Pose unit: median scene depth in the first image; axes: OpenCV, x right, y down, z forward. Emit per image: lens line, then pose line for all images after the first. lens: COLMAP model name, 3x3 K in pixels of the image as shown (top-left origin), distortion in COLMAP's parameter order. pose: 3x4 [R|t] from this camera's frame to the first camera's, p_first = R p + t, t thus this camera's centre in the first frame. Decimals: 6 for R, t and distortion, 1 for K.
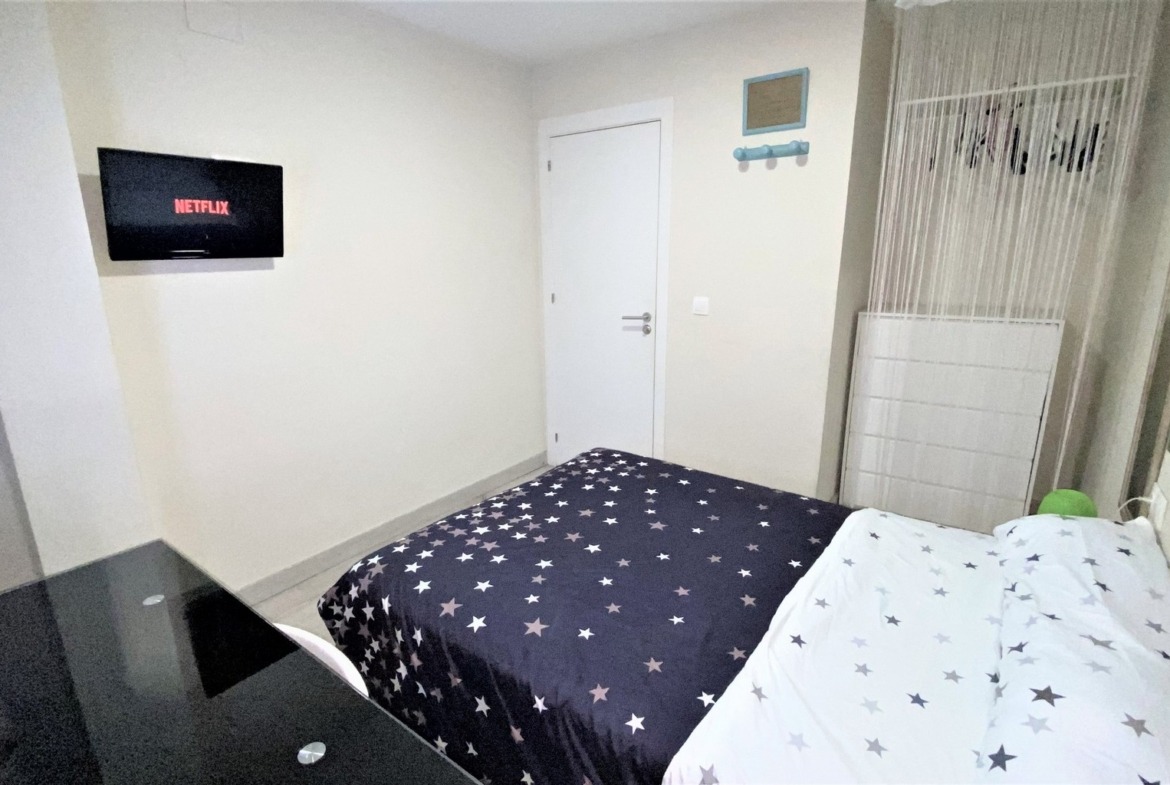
lens RADIAL K [[553.3, 0, 589.4], [0, 553.3, 400.8], [0, 0, 1]] dist [0.002602, -0.011220]
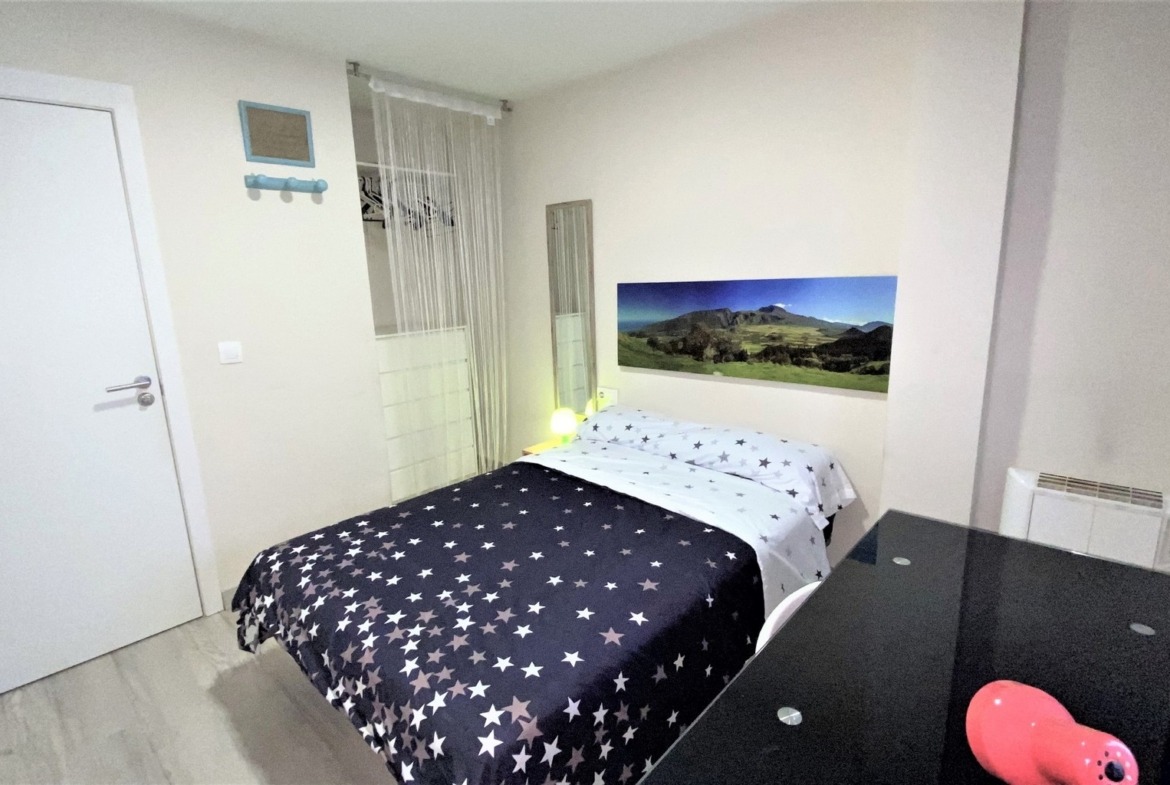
lens RADIAL K [[553.3, 0, 593.4], [0, 553.3, 388.6], [0, 0, 1]] dist [0.002602, -0.011220]
pose [[0.105118, -0.193371, 0.975478, -0.816548], [0.289962, 0.944249, 0.155934, -0.141565], [-0.951248, 0.266460, 0.155328, 0.565541]]
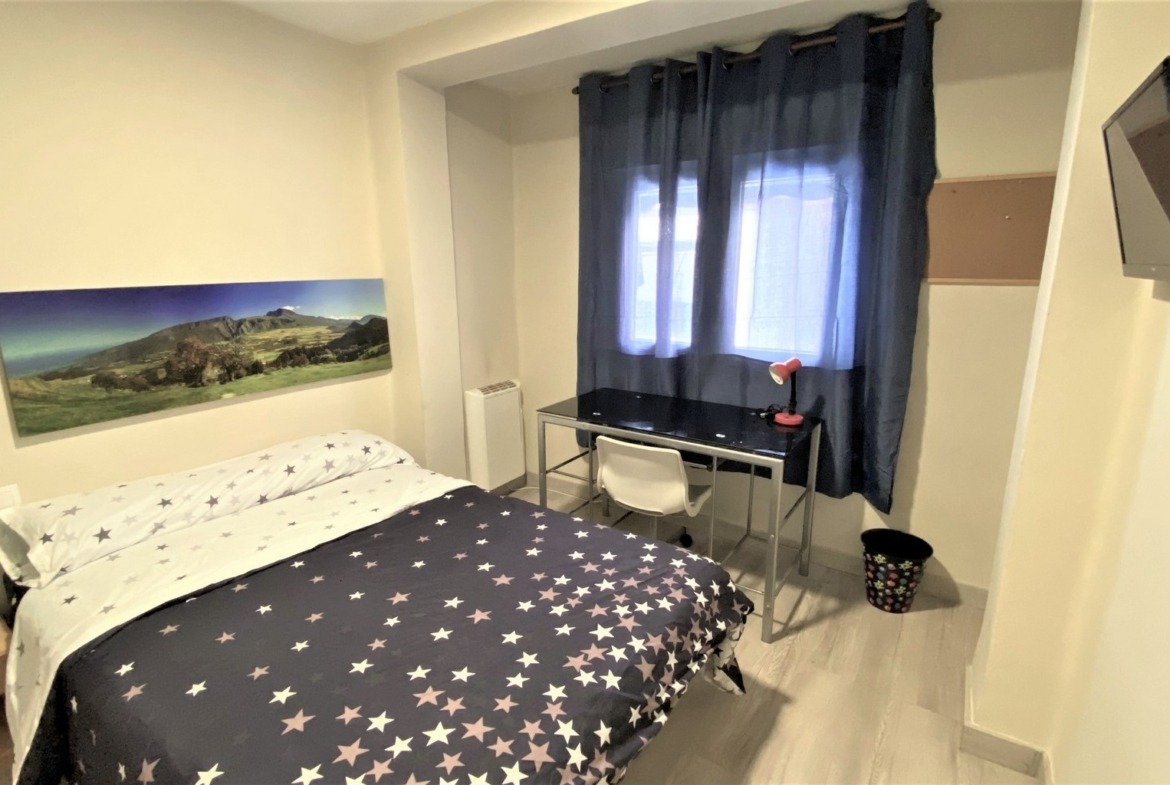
lens RADIAL K [[553.3, 0, 582.2], [0, 553.3, 391.8], [0, 0, 1]] dist [0.002602, -0.011220]
pose [[-0.999589, 0.018605, -0.021820, -0.131843], [0.006136, 0.882095, 0.471032, -0.413923], [0.028011, 0.470704, -0.881846, 1.504439]]
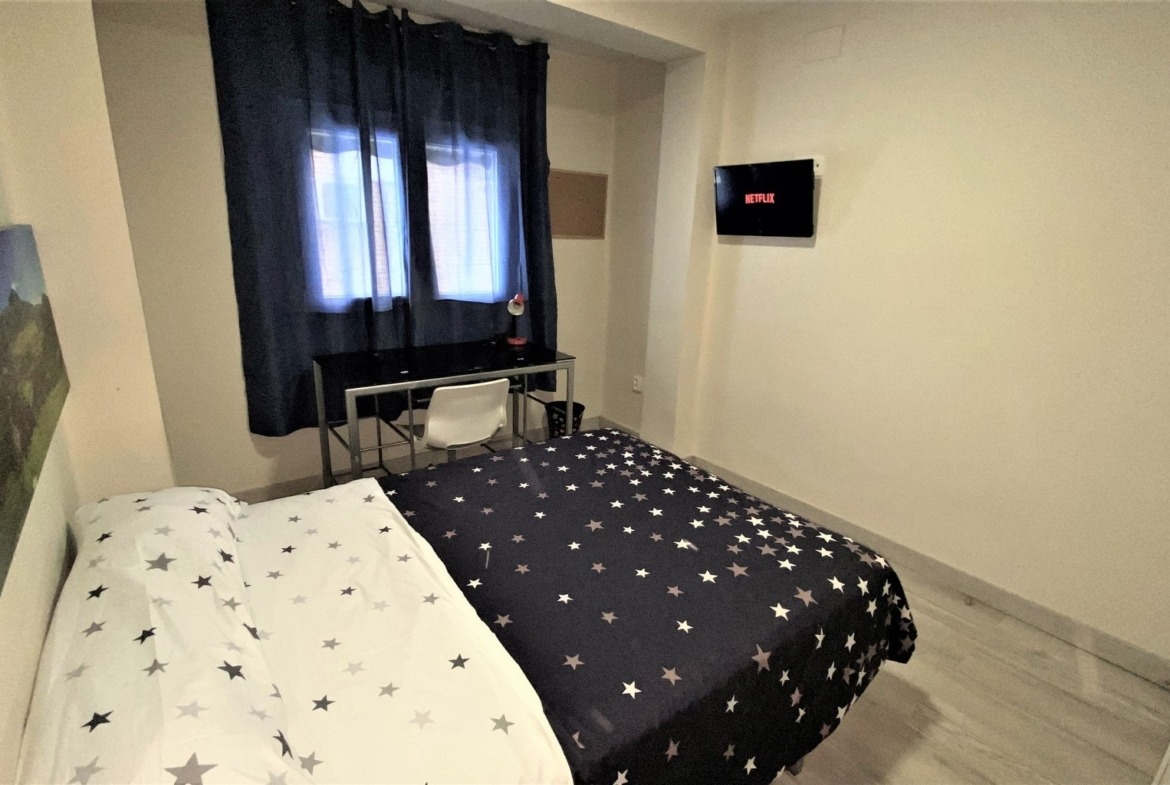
lens RADIAL K [[553.3, 0, 572.0], [0, 553.3, 403.8], [0, 0, 1]] dist [0.002602, -0.011220]
pose [[-0.321811, 0.282056, -0.903815, 0.863370], [-0.274794, 0.885682, 0.374239, -0.274346], [0.906049, 0.368798, -0.207515, 1.019549]]
